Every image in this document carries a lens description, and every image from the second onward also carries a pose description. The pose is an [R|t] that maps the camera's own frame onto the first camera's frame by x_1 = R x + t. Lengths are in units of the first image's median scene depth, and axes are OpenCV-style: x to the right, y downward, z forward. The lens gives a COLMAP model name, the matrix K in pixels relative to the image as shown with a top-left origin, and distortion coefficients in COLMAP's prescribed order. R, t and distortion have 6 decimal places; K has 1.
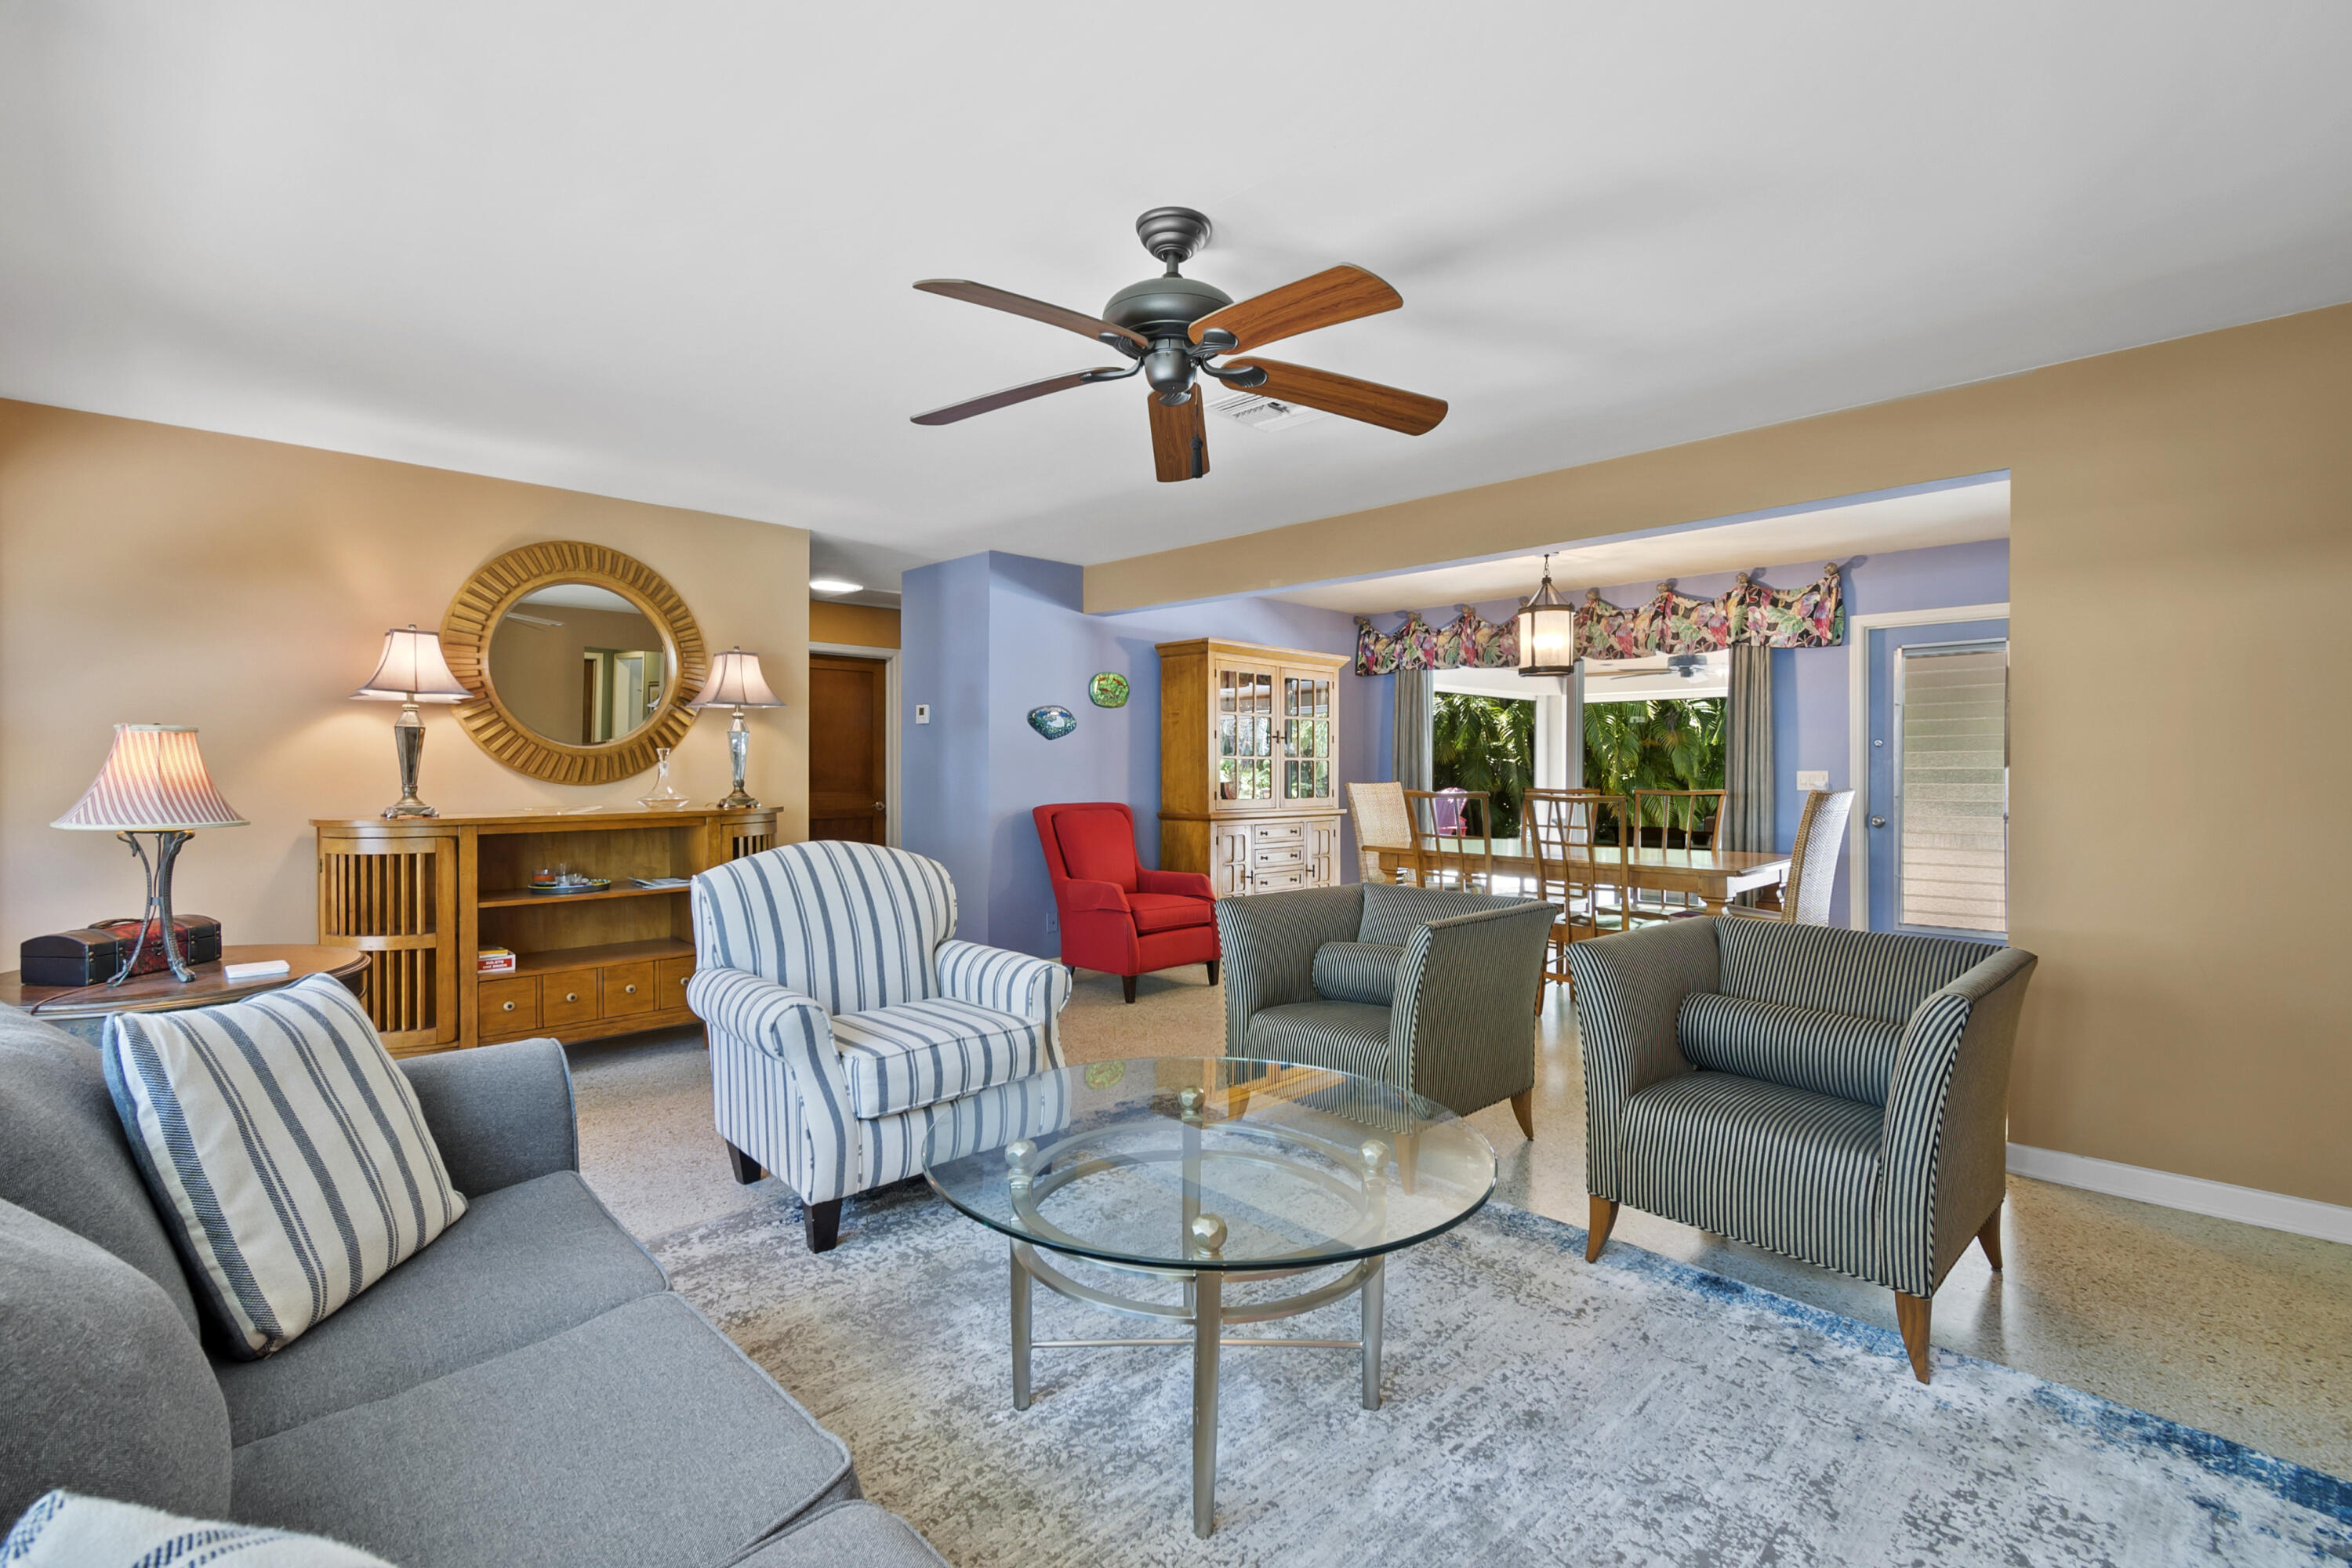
lens RADIAL K [[1056.3, 0, 1173.6], [0, 1056.3, 782.0], [0, 0, 1]] dist [0.004476, -0.000978]
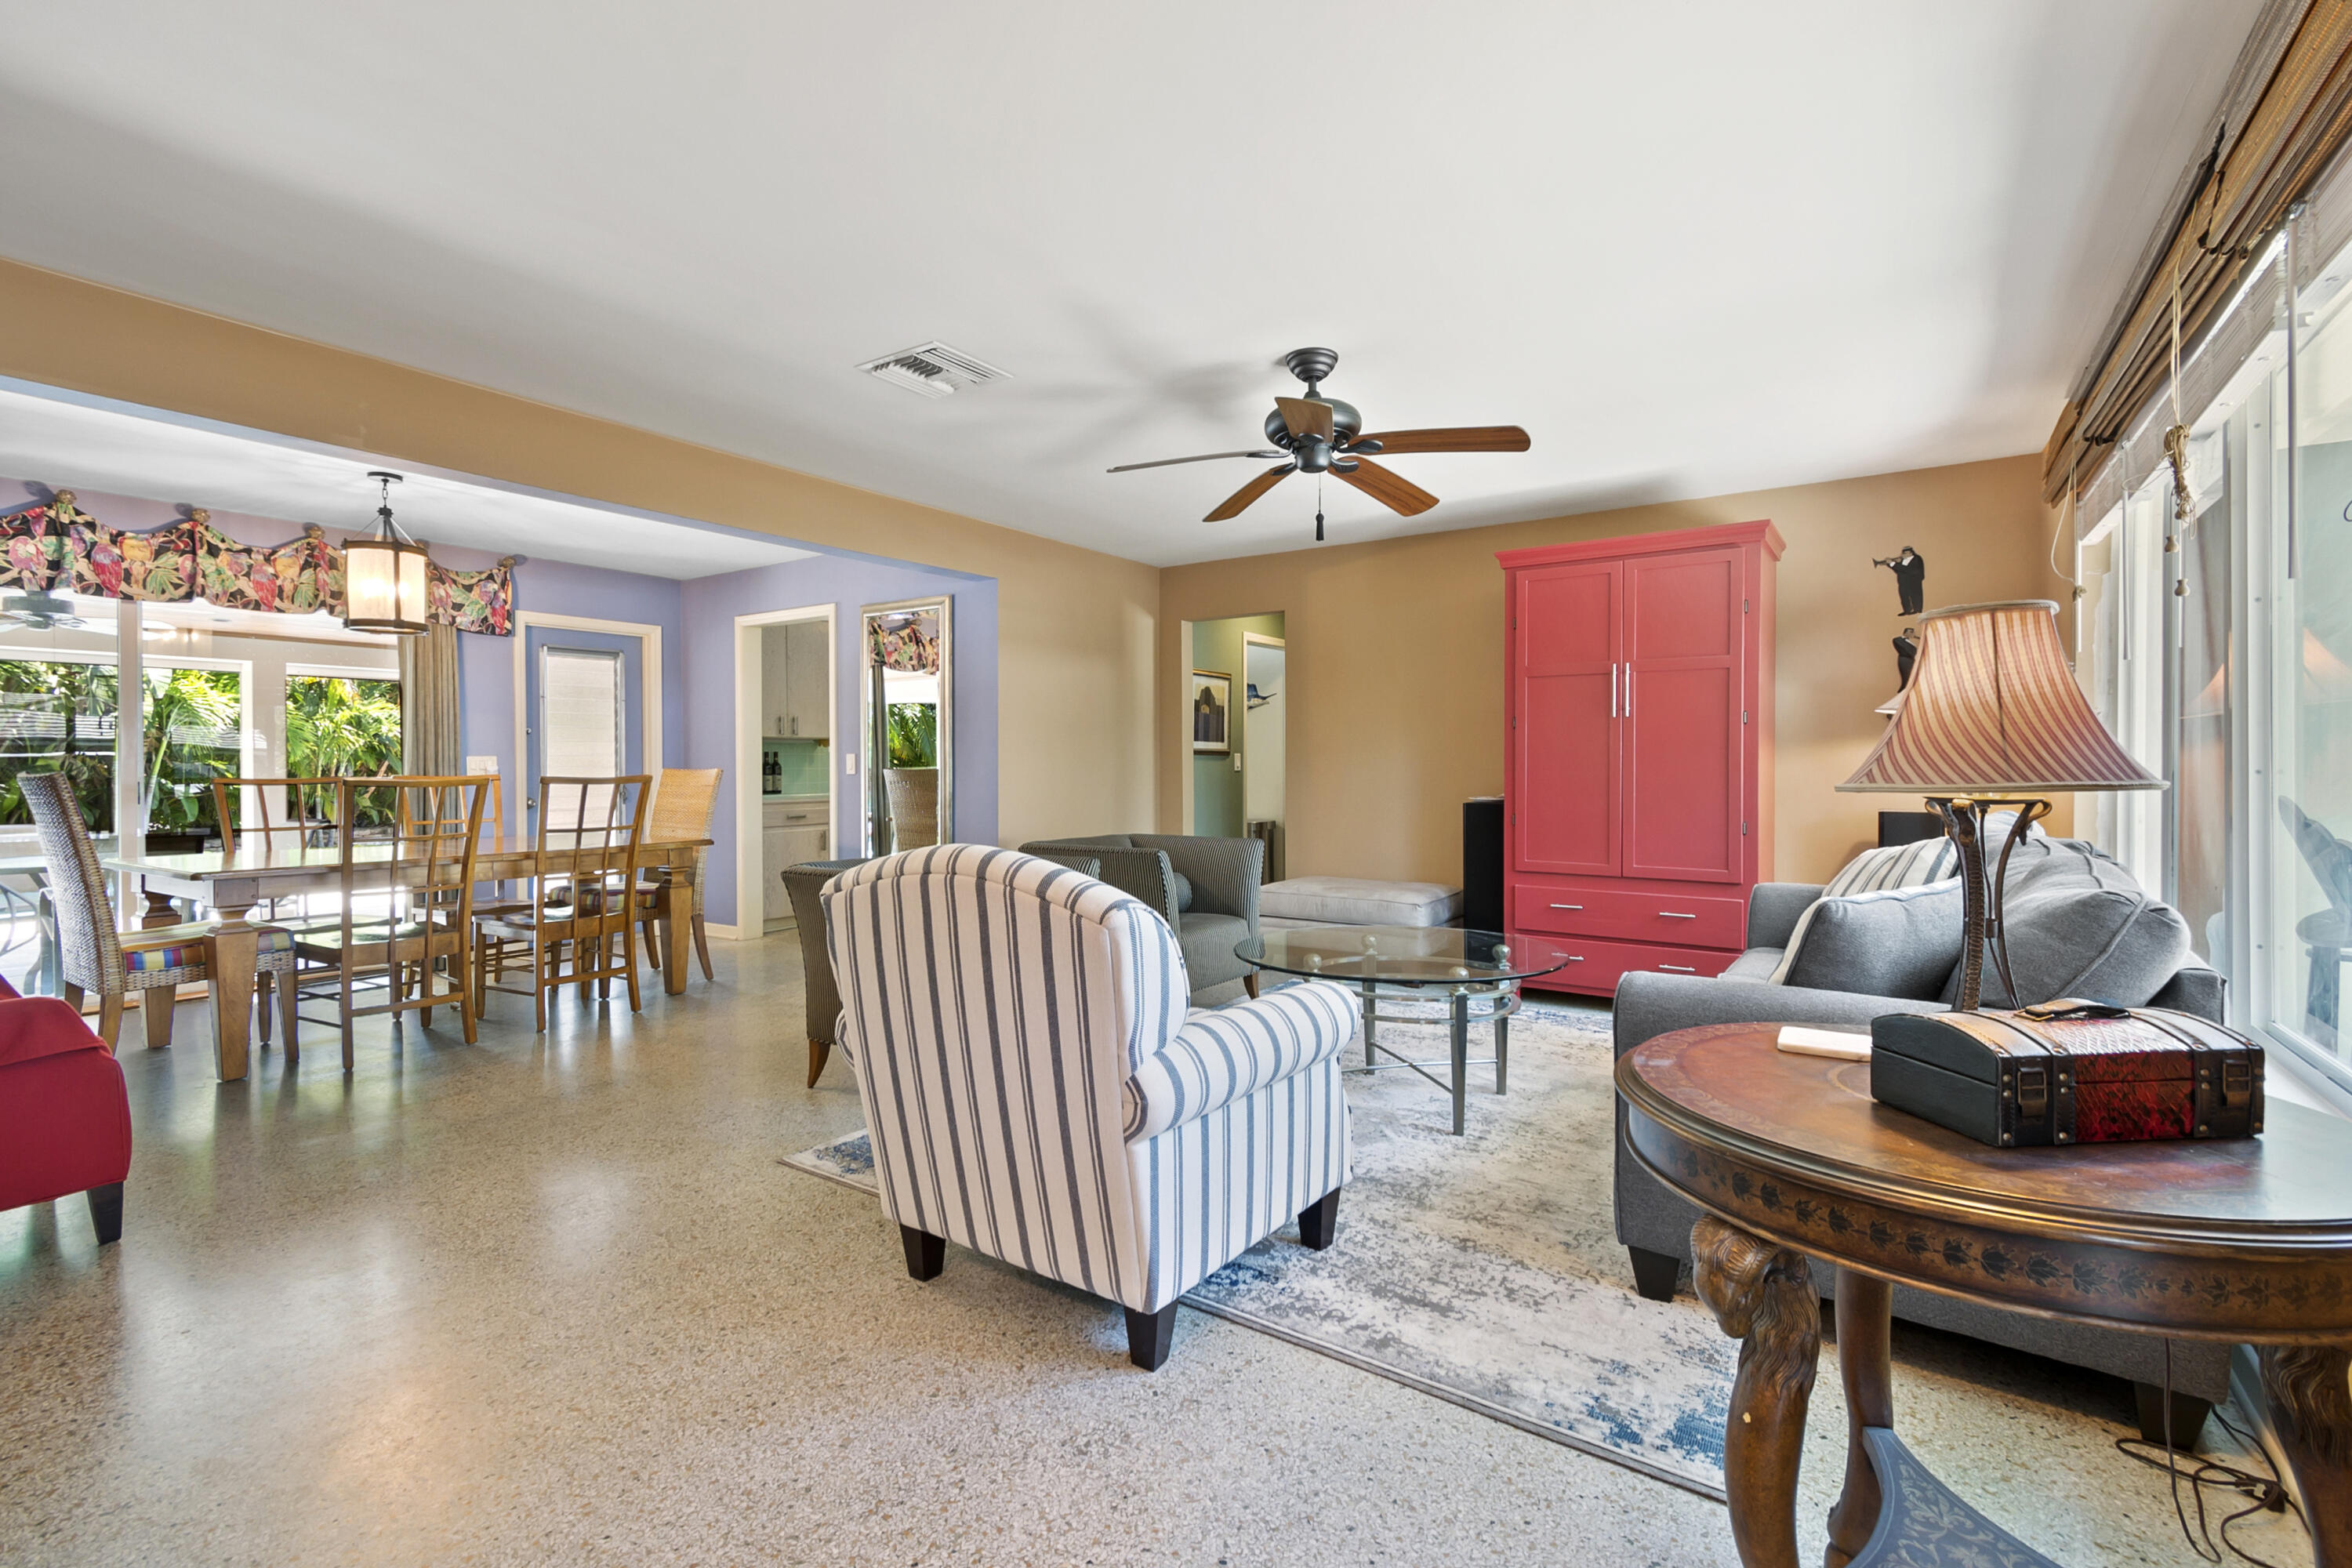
lens RADIAL K [[1056.3, 0, 1166.7], [0, 1056.3, 781.5], [0, 0, 1]] dist [0.004476, -0.000978]
pose [[-0.191486, -0.014828, 0.981383, -0.490517], [0.021628, 0.999579, 0.019323, 0.007891], [-0.981257, 0.024926, -0.191085, 0.527647]]
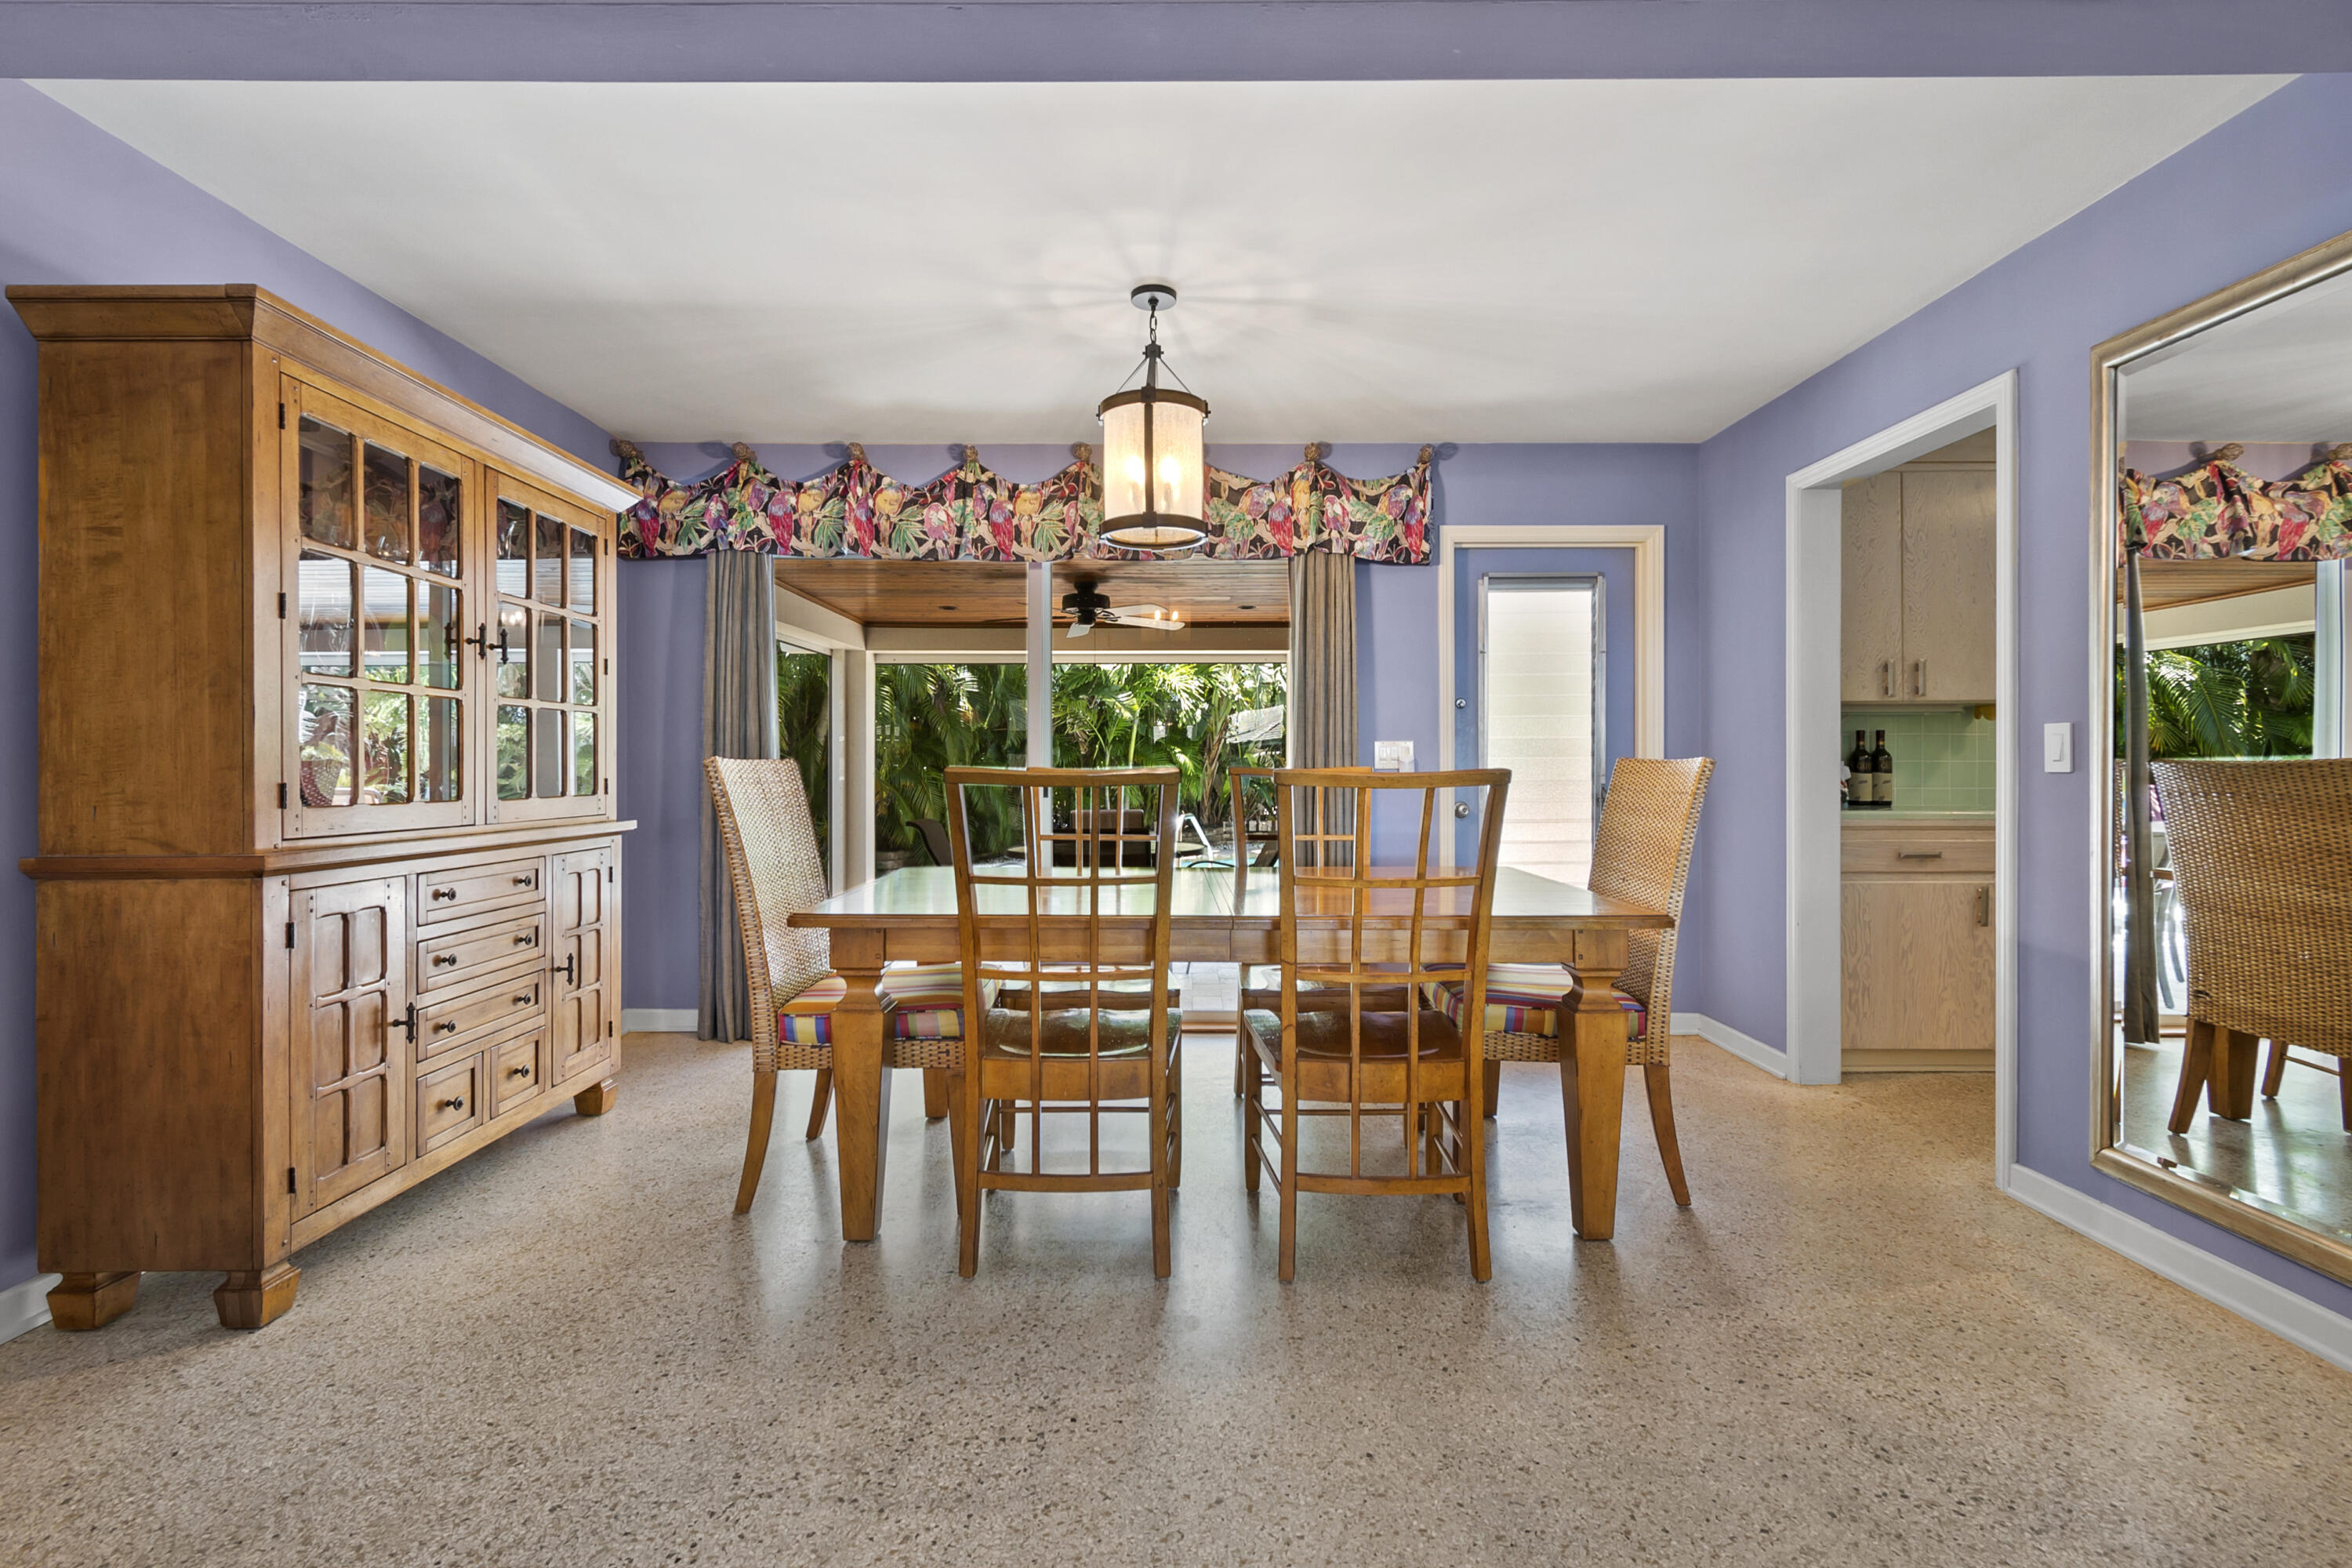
lens RADIAL K [[1056.3, 0, 1174.1], [0, 1056.3, 763.5], [0, 0, 1]] dist [0.004476, -0.000978]
pose [[0.705275, -0.000300, 0.708934, 0.002432], [0.012906, 0.999840, -0.012416, 0.010870], [-0.708817, 0.017907, 0.705166, 0.581318]]
